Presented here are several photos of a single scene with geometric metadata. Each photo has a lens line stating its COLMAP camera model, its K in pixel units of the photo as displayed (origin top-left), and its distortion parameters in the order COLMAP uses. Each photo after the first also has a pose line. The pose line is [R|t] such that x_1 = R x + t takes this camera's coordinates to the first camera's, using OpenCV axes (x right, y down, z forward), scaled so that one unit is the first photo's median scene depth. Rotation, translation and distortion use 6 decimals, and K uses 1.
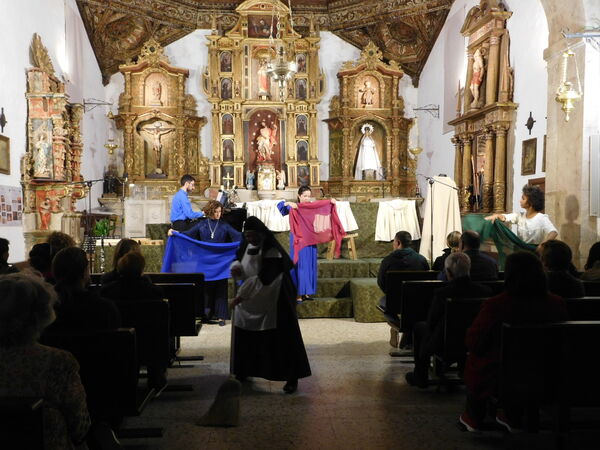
lens RADIAL K [[634.9, 0, 301.5], [0, 634.9, 224.8], [0, 0, 1]] dist [0.044417, 0.001342]
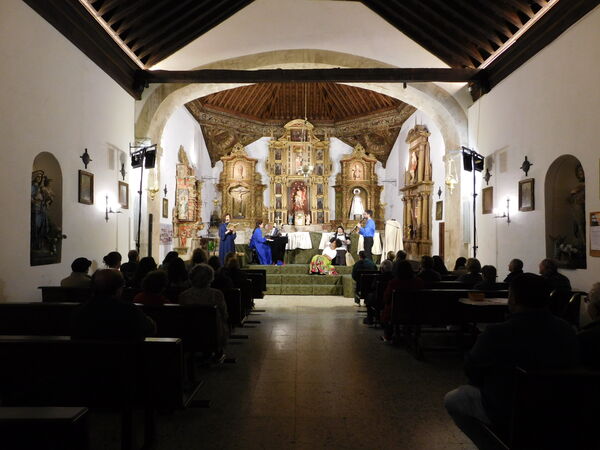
lens RADIAL K [[406.2, 0, 300.2], [0, 406.2, 222.5], [0, 0, 1]] dist [-0.003576, -0.000831]
pose [[0.998103, 0.008454, -0.060978, 0.016048], [-0.011633, 0.998581, -0.051974, -0.003500], [0.060452, 0.052584, 0.996785, -0.138025]]
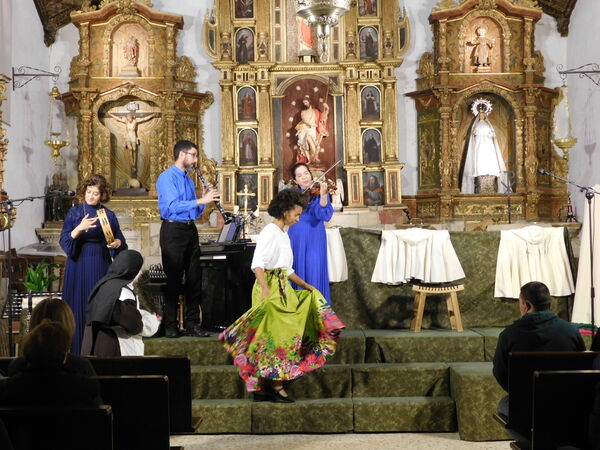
lens RADIAL K [[1043.7, 0, 303.7], [0, 1043.7, 225.2], [0, 0, 1]] dist [0.034946, -0.081361]
pose [[0.997099, -0.010278, -0.075415, 0.010801], [0.007030, 0.999041, -0.043206, -0.000635], [0.075786, 0.042550, 0.996216, 0.025060]]
